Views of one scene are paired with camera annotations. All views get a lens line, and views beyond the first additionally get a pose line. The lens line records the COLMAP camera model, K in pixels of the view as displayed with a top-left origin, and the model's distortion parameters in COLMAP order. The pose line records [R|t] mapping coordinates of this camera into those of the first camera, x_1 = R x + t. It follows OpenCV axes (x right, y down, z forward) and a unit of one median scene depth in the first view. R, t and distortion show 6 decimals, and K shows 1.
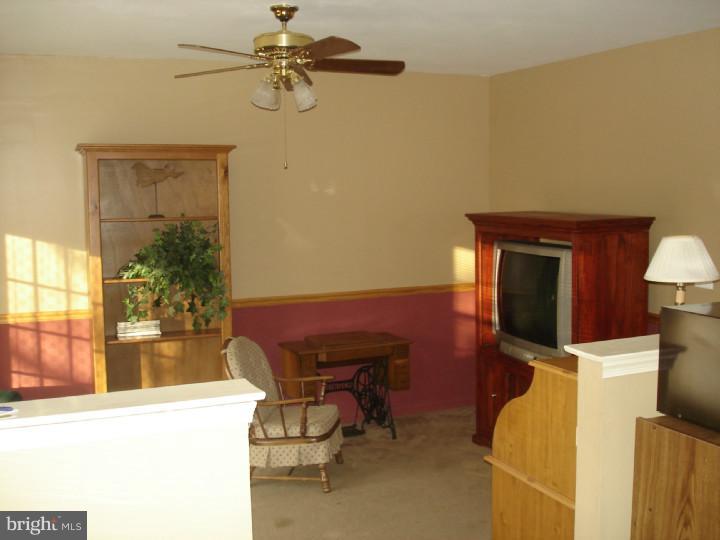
lens RADIAL K [[820.1, 0, 360.0], [0, 820.1, 270.0], [0, 0, 1]] dist [-0.087134, -0.019241]
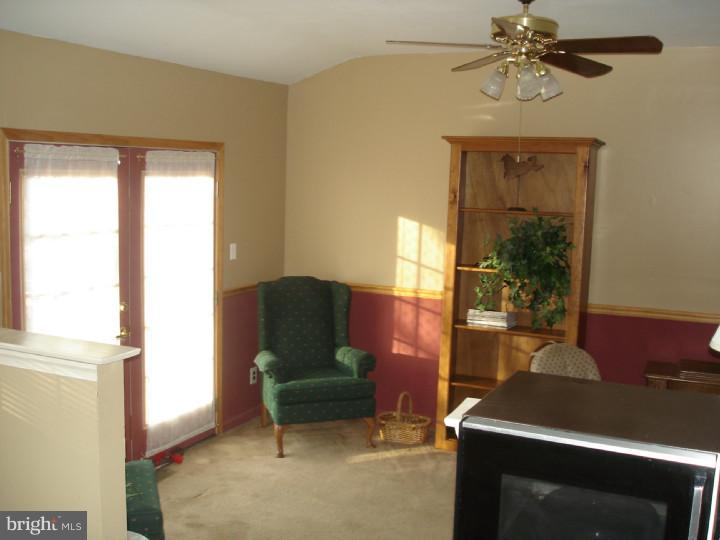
lens RADIAL K [[820.1, 0, 360.0], [0, 820.1, 270.0], [0, 0, 1]] dist [-0.087134, -0.019241]
pose [[0.657592, 0.113340, -0.744799, 0.379415], [-0.106818, 0.992658, 0.056748, -0.028661], [0.745763, 0.042241, 0.664871, 0.197851]]
